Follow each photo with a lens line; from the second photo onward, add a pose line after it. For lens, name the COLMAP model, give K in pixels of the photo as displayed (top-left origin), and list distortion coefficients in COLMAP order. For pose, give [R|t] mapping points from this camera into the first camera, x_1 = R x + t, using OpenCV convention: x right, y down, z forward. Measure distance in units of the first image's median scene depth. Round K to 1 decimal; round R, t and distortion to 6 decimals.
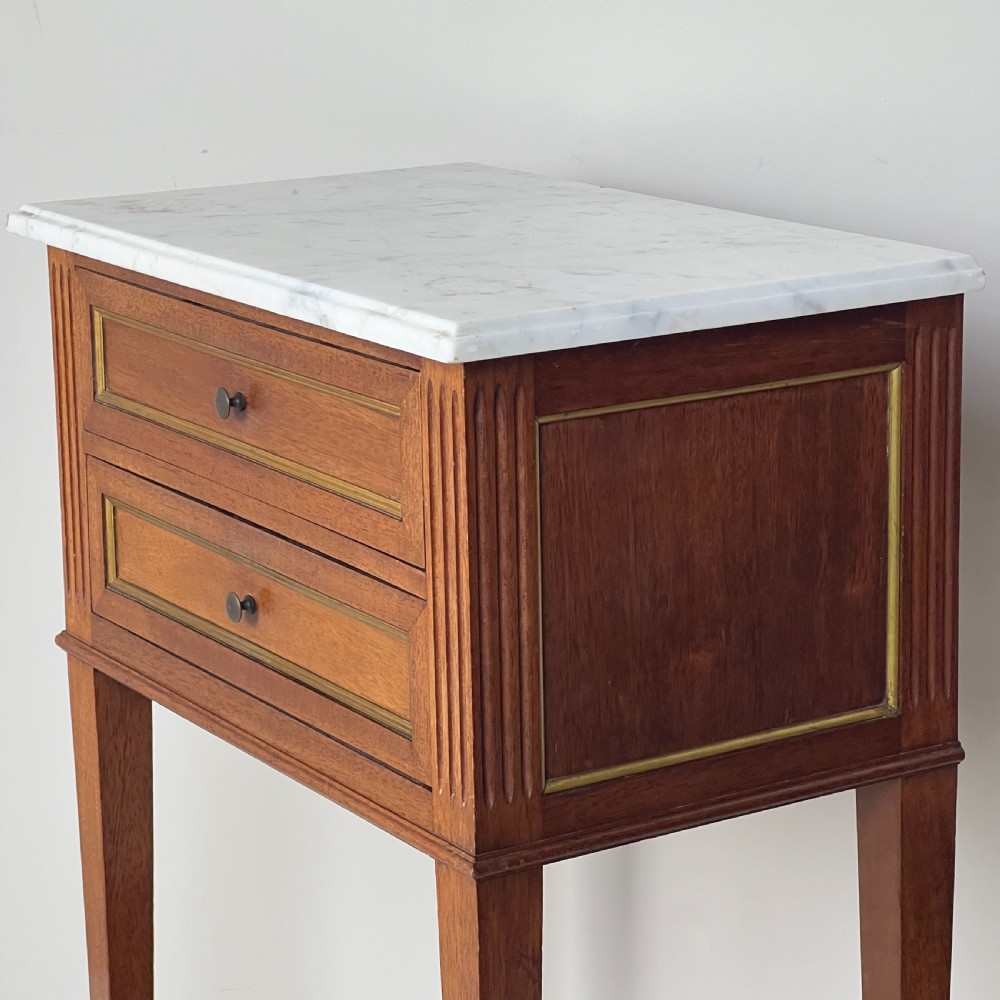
lens RADIAL K [[3005.4, 0, 500.0], [0, 3005.4, 500.0], [0, 0, 1]] dist [-0.542976, 13.876953]
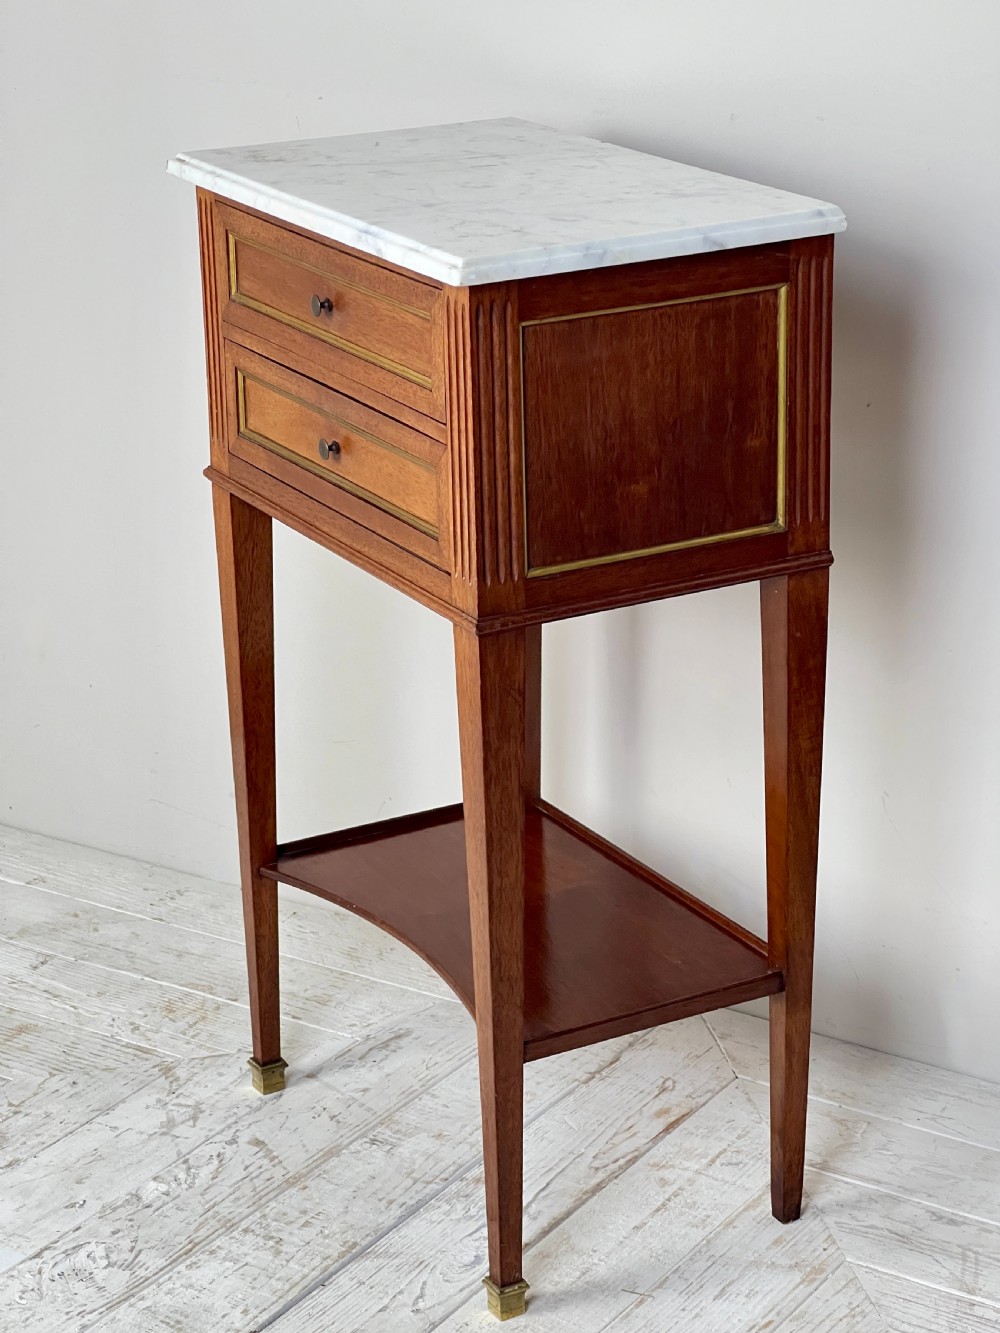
lens RADIAL K [[2993.0, 0, 500.0], [0, 2993.0, 666.5], [0, 0, 1]] dist [-0.283850, 7.665101]
pose [[0.998088, 0.016656, -0.059515, 0.085369], [-0.010319, 0.994394, 0.105236, -0.012487], [0.060934, -0.104421, 0.992665, -0.438638]]
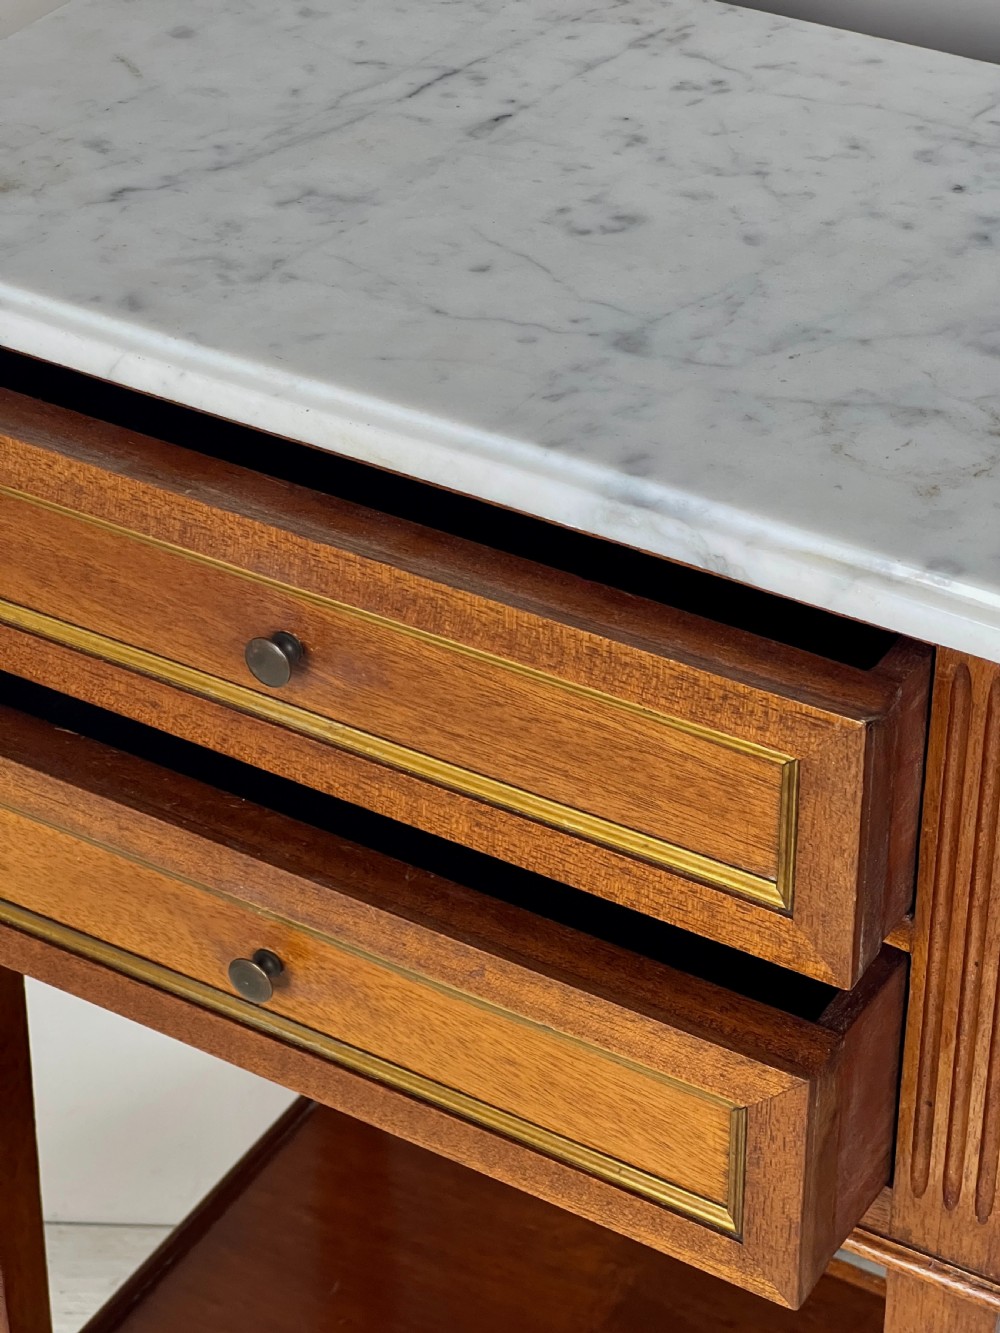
lens RADIAL K [[2993.0, 0, 500.0], [0, 2993.0, 666.5], [0, 0, 1]] dist [-0.283850, 7.665101]
pose [[0.898519, -0.243127, 0.365449, -0.276742], [0.098627, 0.923121, 0.371645, -0.254050], [-0.427711, -0.297887, 0.853421, 0.503099]]
